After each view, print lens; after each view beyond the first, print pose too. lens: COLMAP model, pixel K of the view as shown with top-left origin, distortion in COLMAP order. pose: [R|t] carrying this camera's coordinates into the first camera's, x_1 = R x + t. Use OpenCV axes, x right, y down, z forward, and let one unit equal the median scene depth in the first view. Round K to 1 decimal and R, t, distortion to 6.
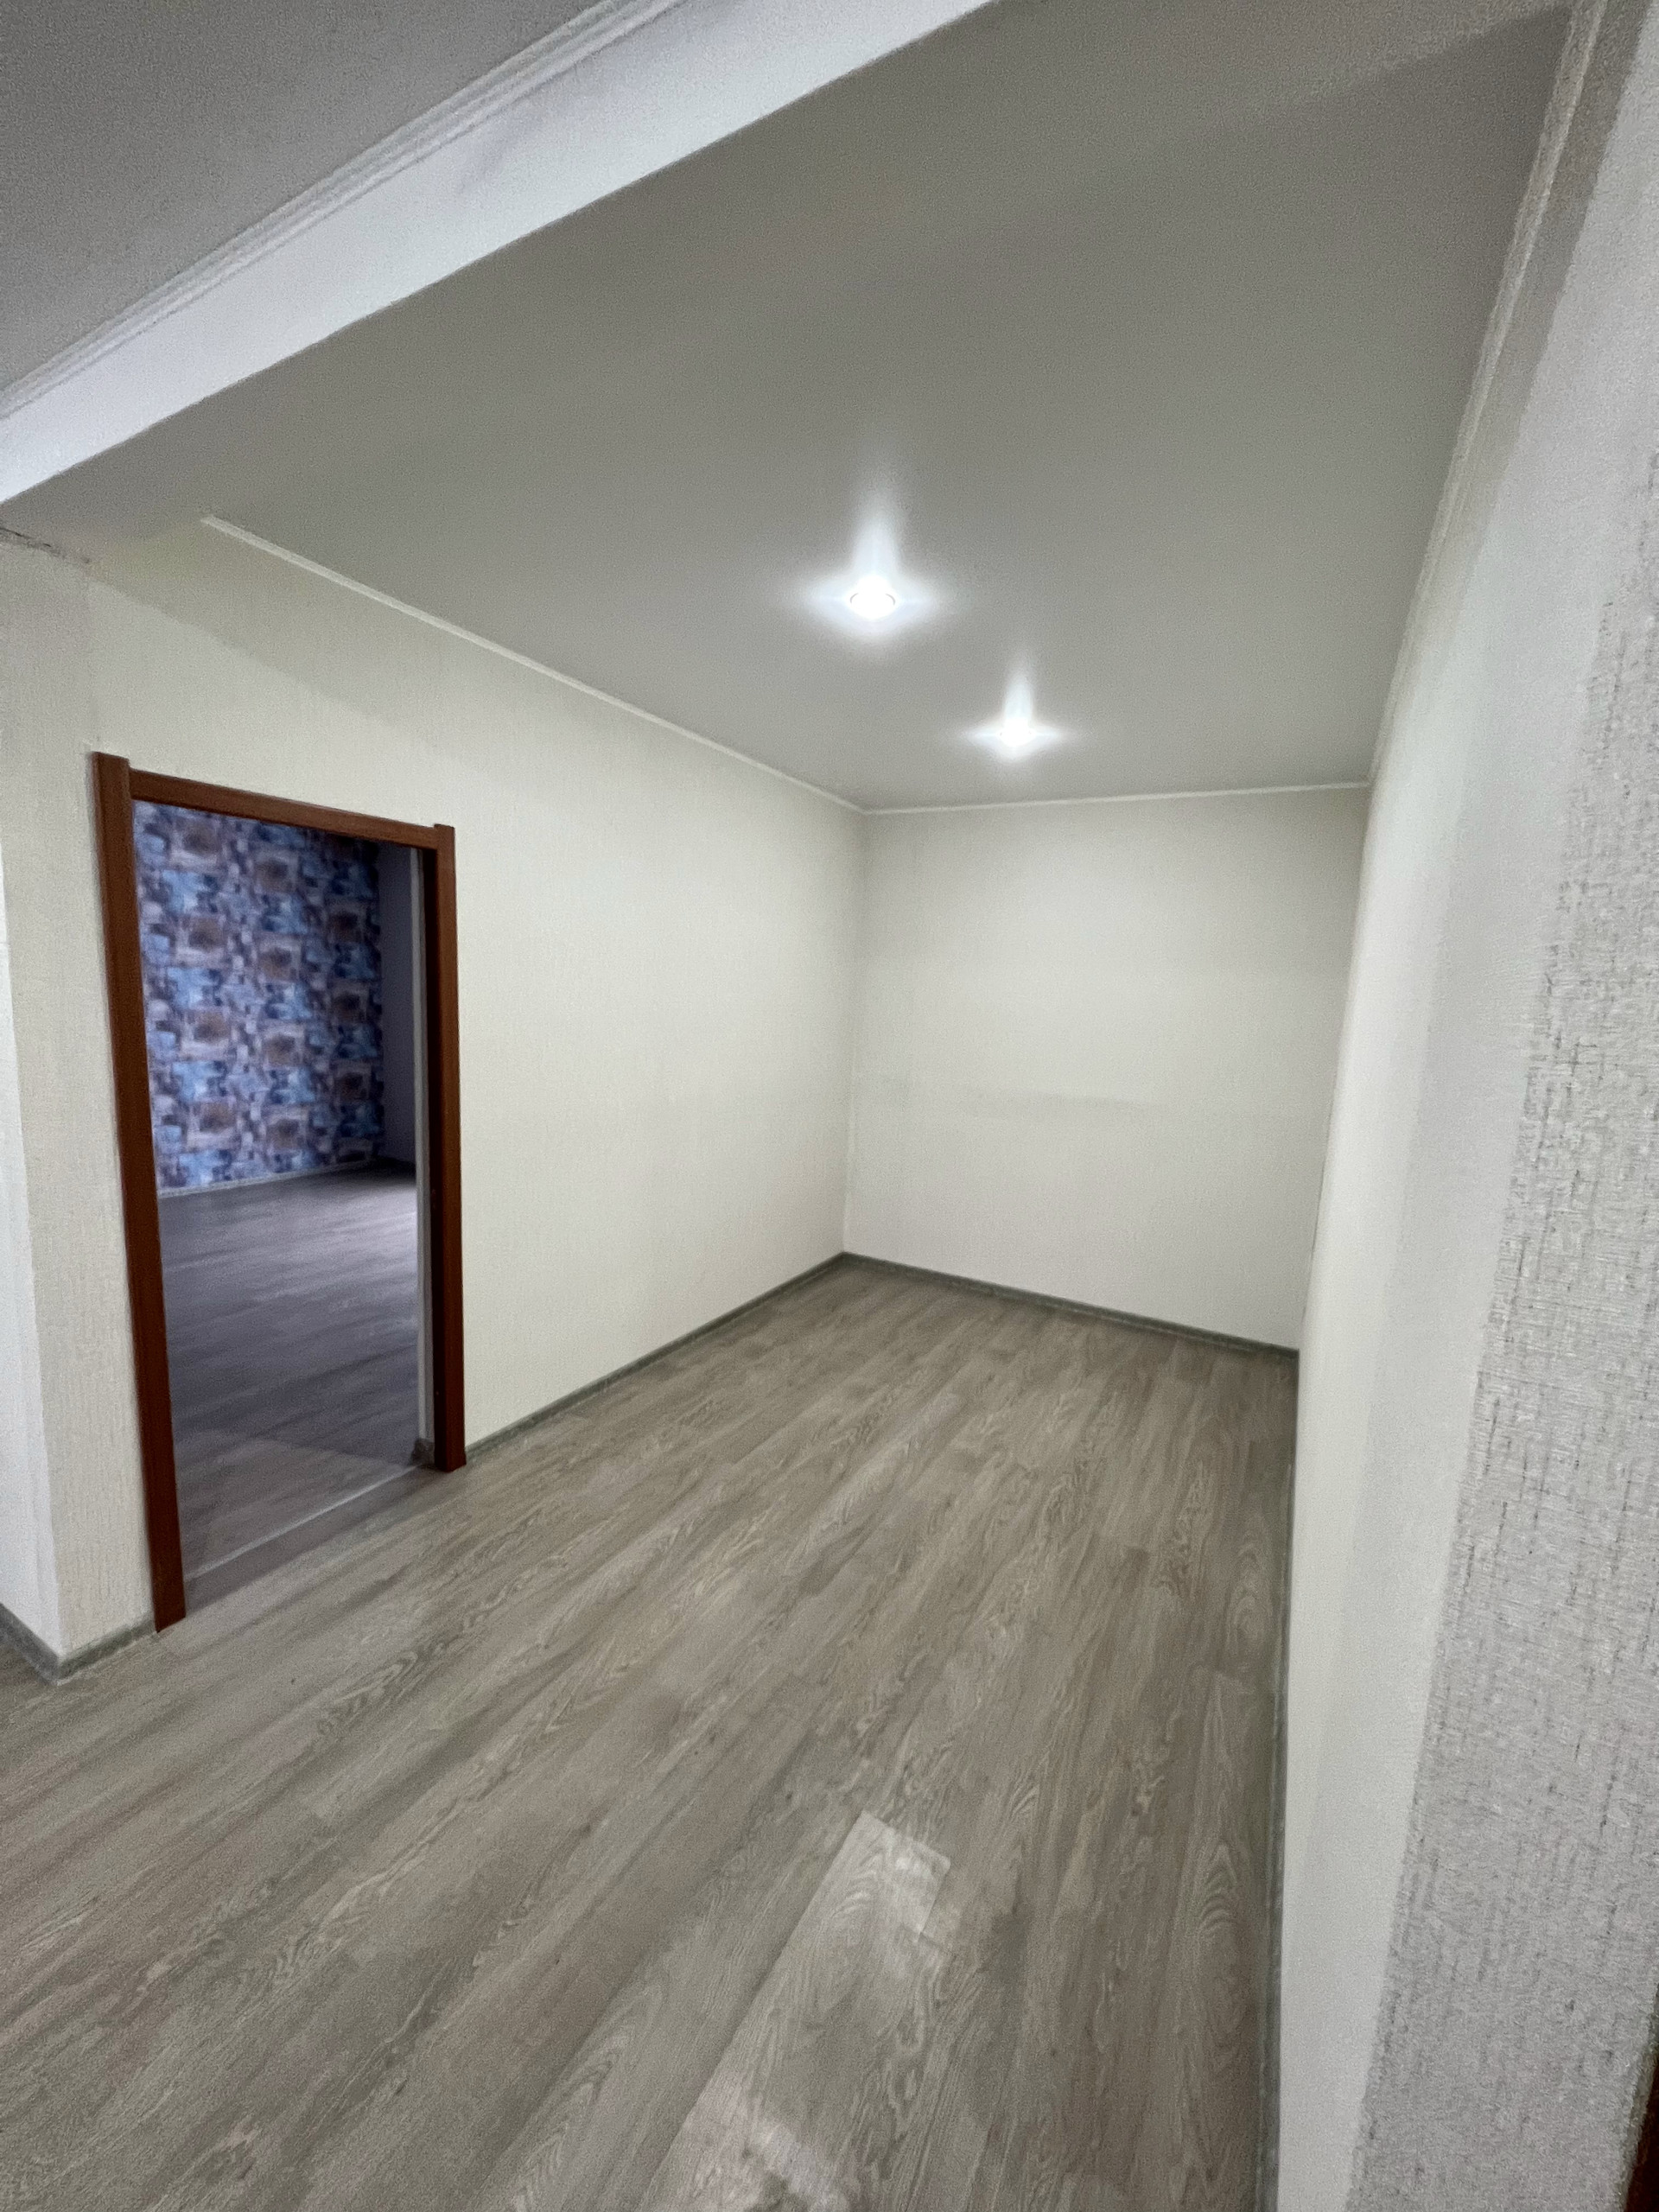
lens RADIAL K [[877.8, 0, 830.7], [0, 877.8, 1106.5], [0, 0, 1]] dist [-0.001434, -0.000088]
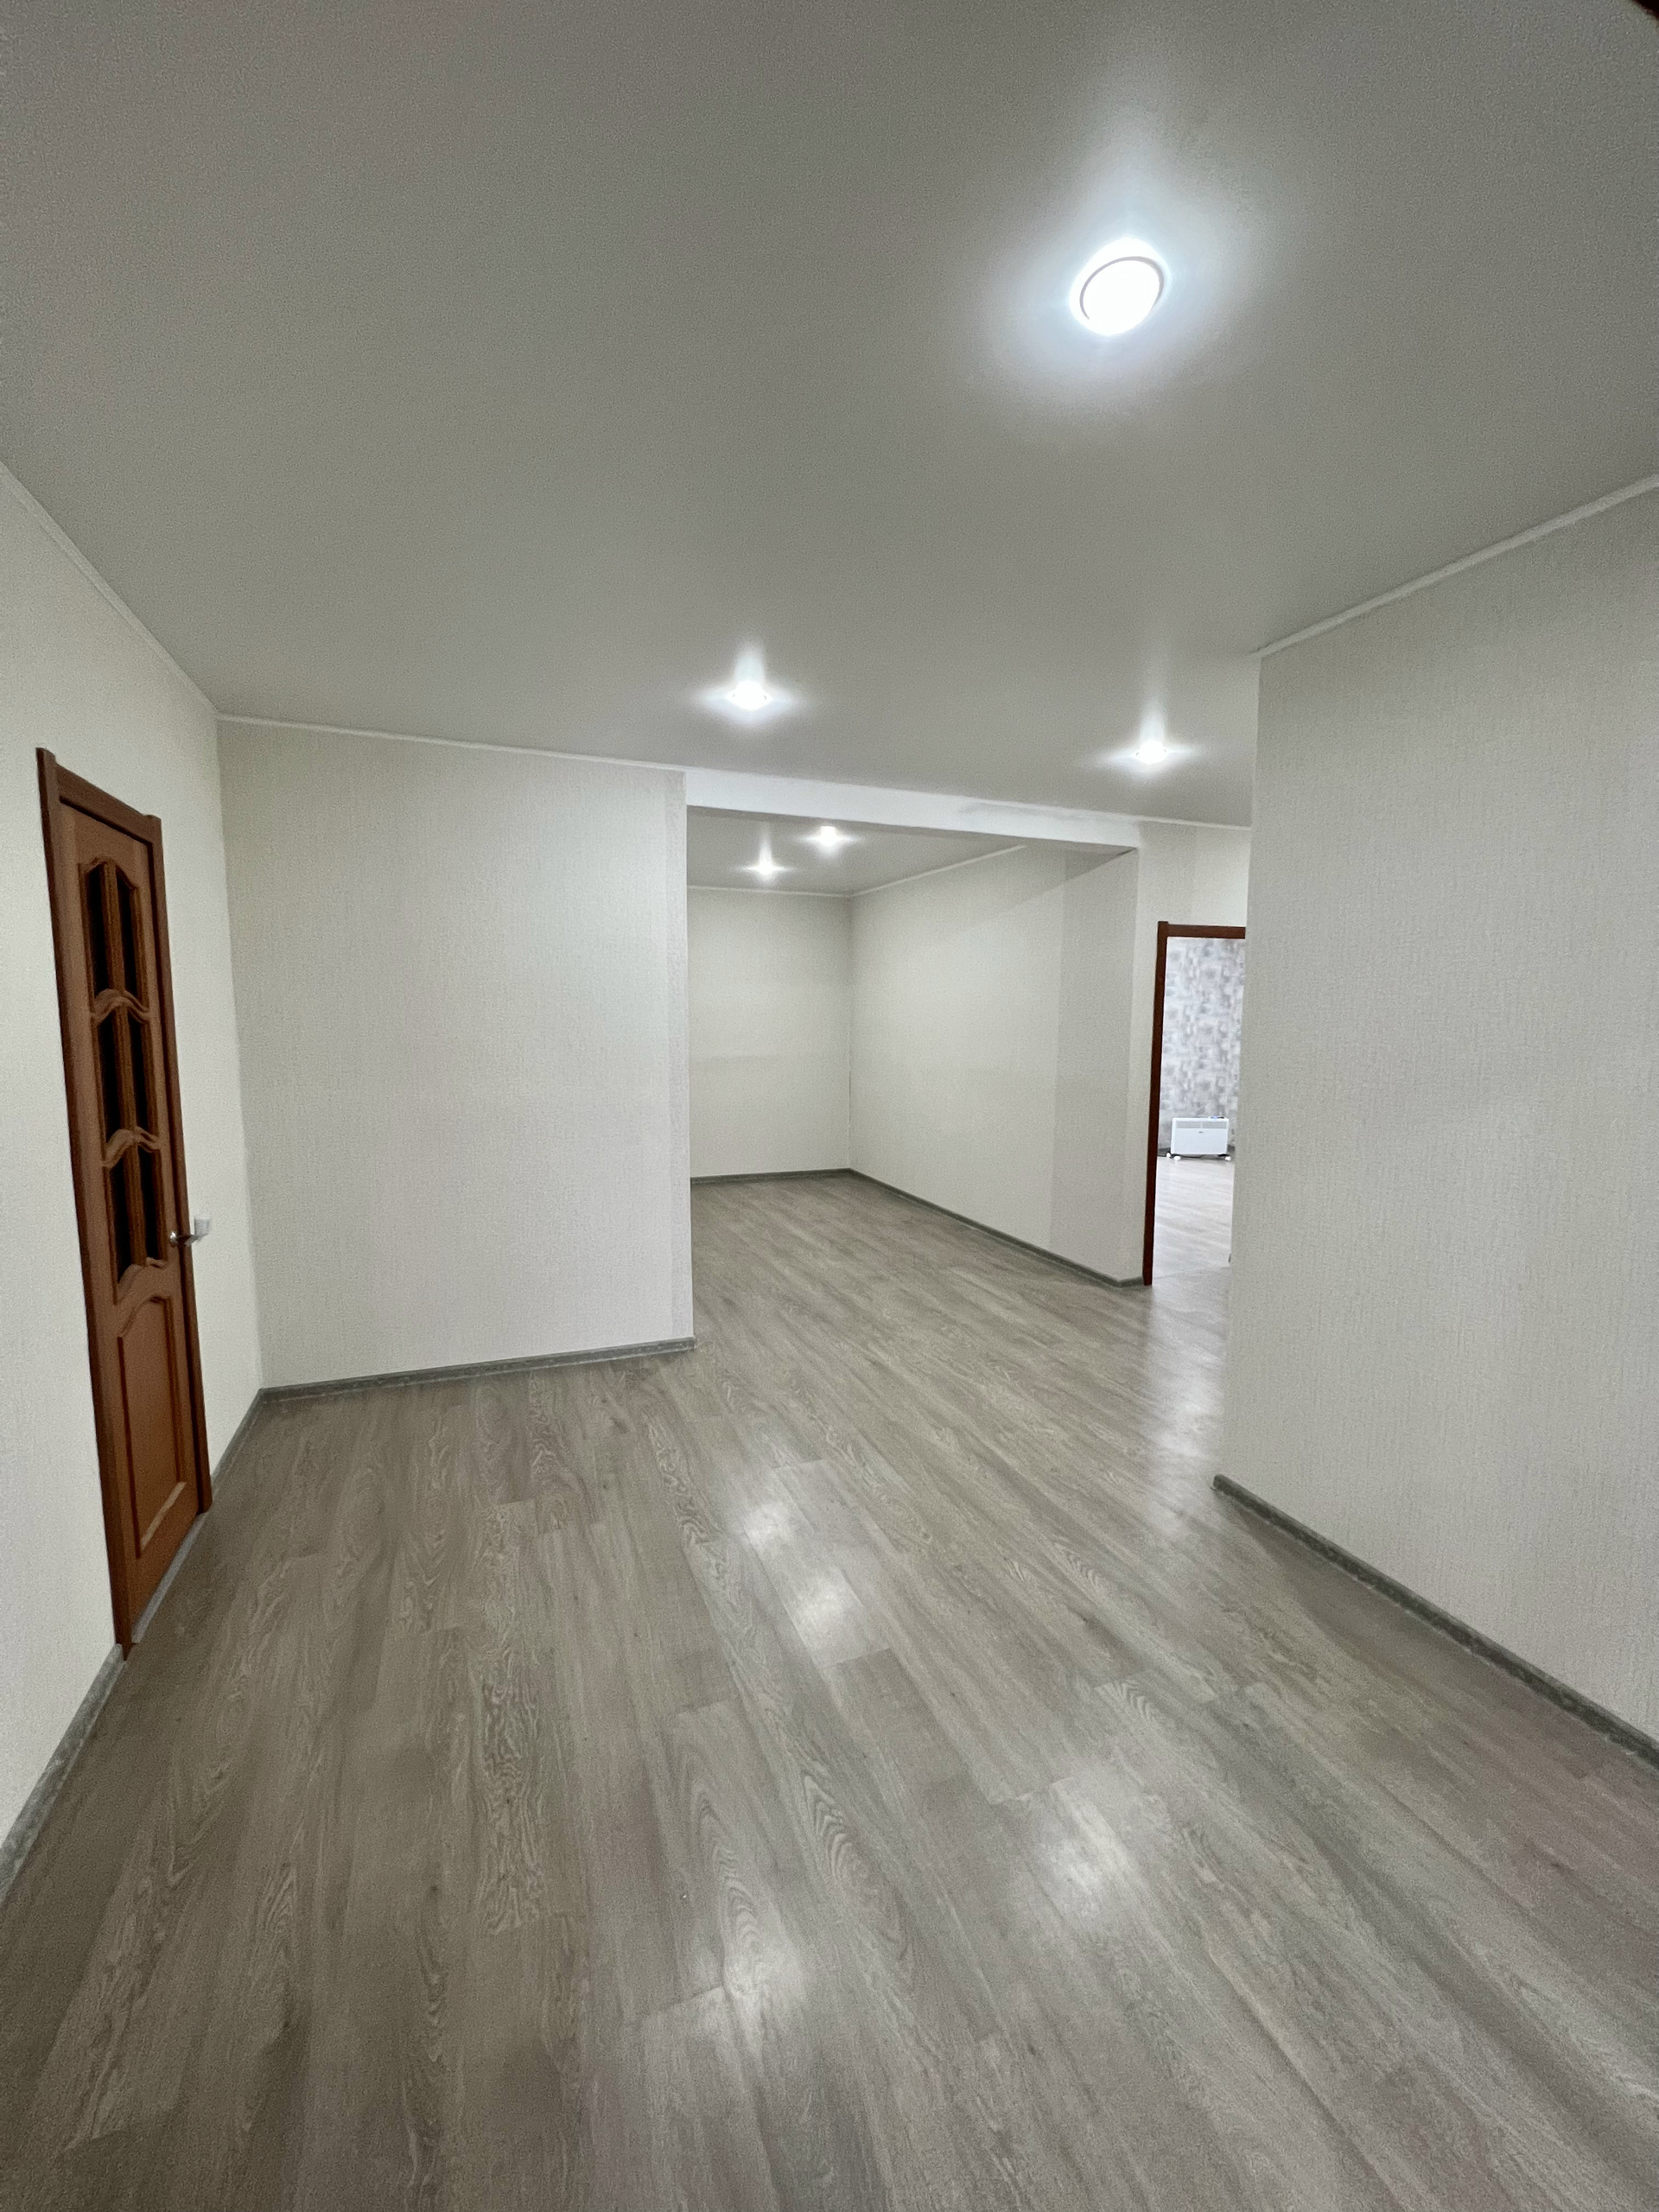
lens RADIAL K [[877.8, 0, 828.7], [0, 877.8, 1104.7], [0, 0, 1]] dist [-0.001434, -0.000088]
pose [[0.630328, -0.129749, 0.765410, -1.848059], [0.131377, 0.989542, 0.059551, 0.007391], [-0.765132, 0.063021, 0.640782, -0.502652]]
